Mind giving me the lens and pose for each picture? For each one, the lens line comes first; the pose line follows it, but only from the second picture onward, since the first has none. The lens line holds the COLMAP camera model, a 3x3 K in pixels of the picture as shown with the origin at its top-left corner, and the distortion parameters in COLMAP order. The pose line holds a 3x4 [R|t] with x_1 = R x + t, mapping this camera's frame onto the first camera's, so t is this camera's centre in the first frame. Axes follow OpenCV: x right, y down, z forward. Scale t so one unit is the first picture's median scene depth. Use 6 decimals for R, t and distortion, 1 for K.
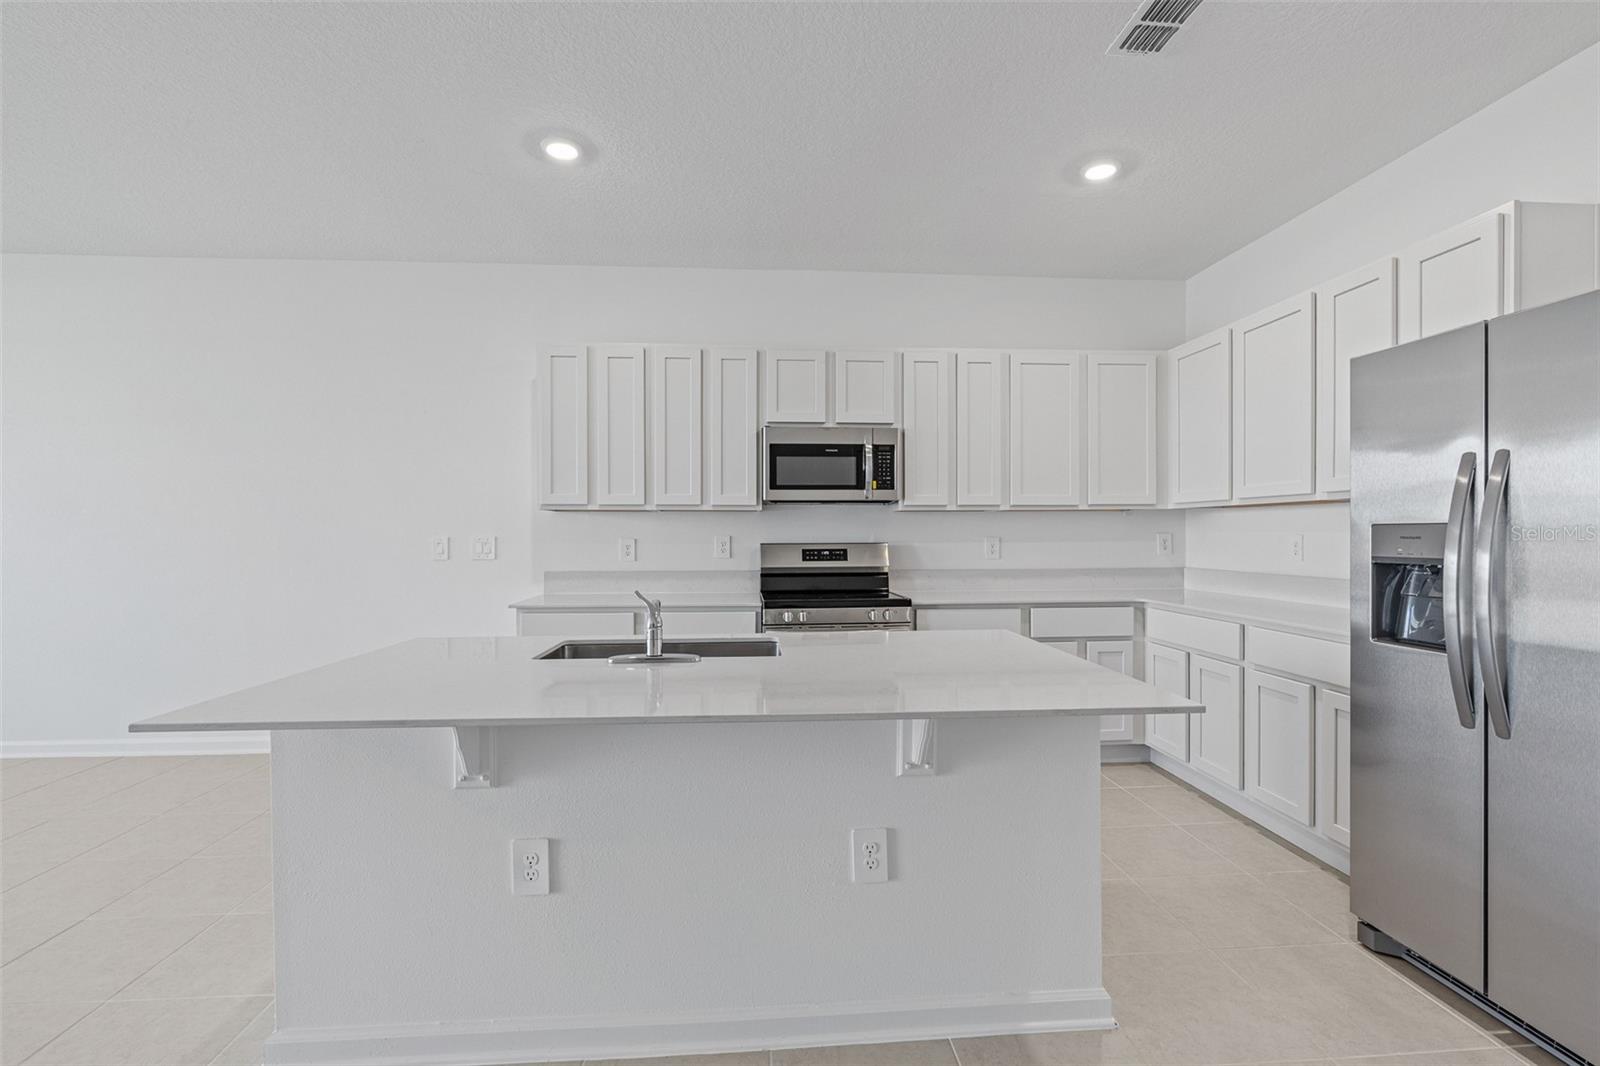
lens RADIAL K [[717.0, 0, 798.2], [0, 717.0, 535.2], [0, 0, 1]] dist [-0.010220, 0.003115]
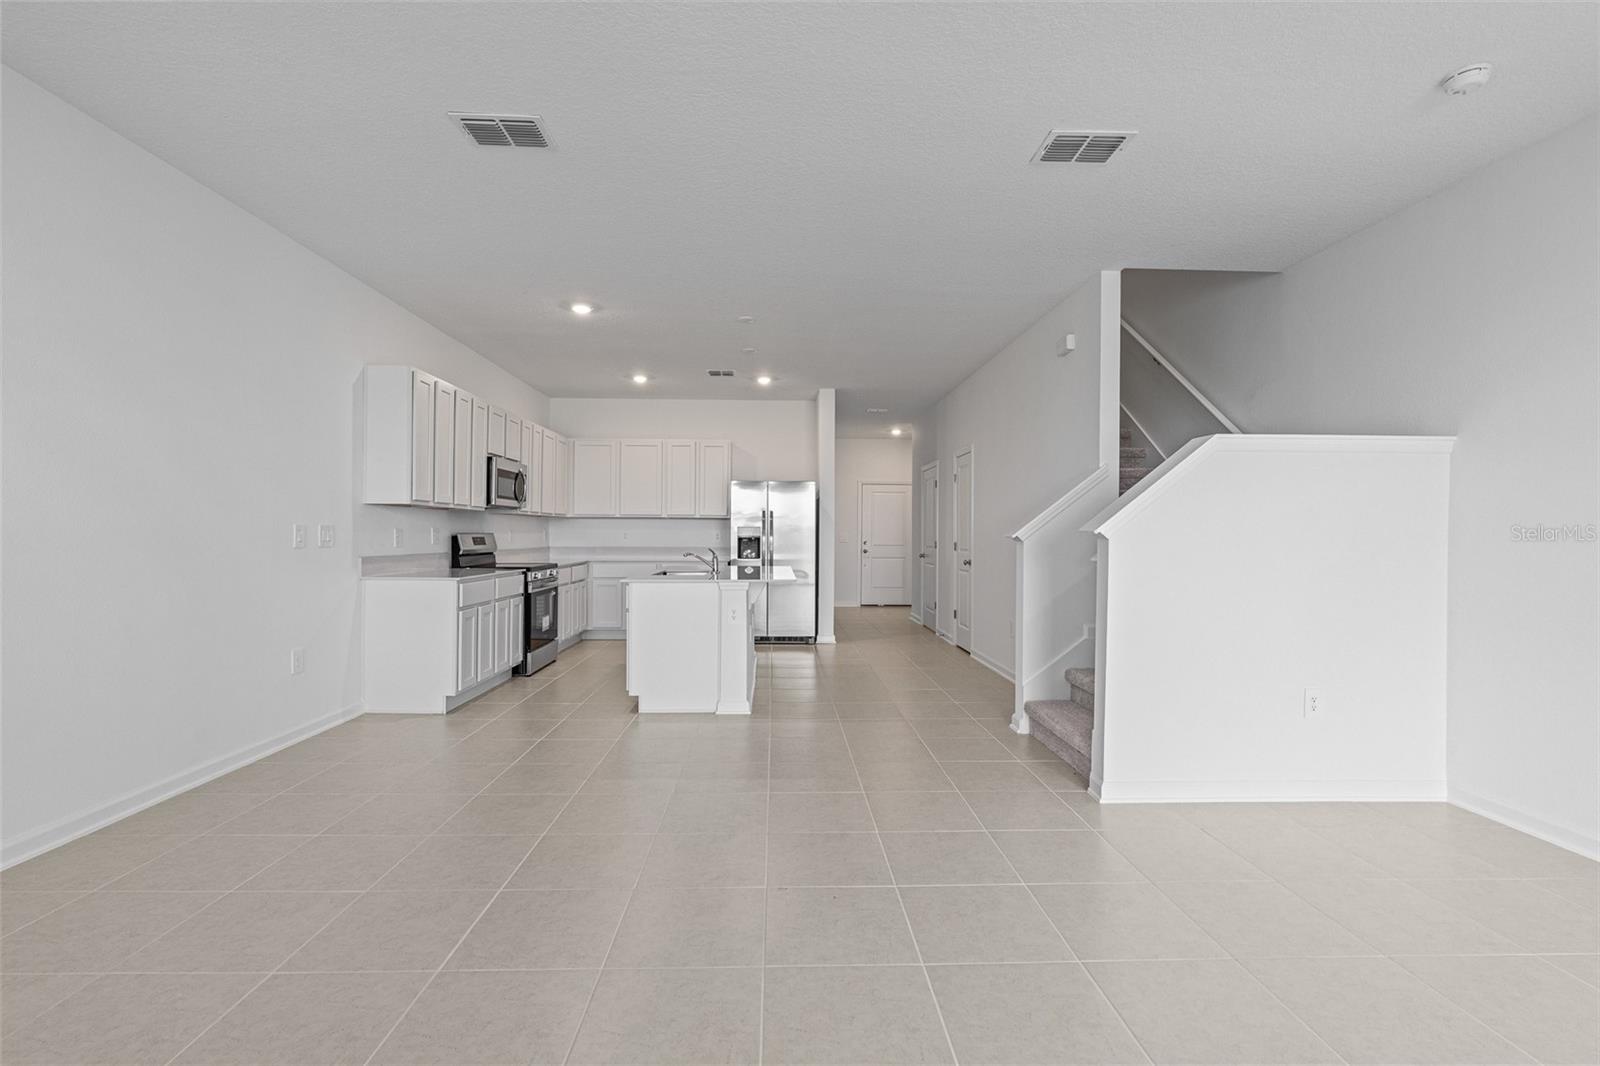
lens RADIAL K [[717.0, 0, 800.0], [0, 717.0, 535.8], [0, 0, 1]] dist [-0.010220, 0.003115]
pose [[0.035448, 0.000628, 0.999371, -1.532124], [-0.003898, 0.999992, -0.000490, 0.015926], [-0.999364, -0.003878, 0.035450, 0.290465]]
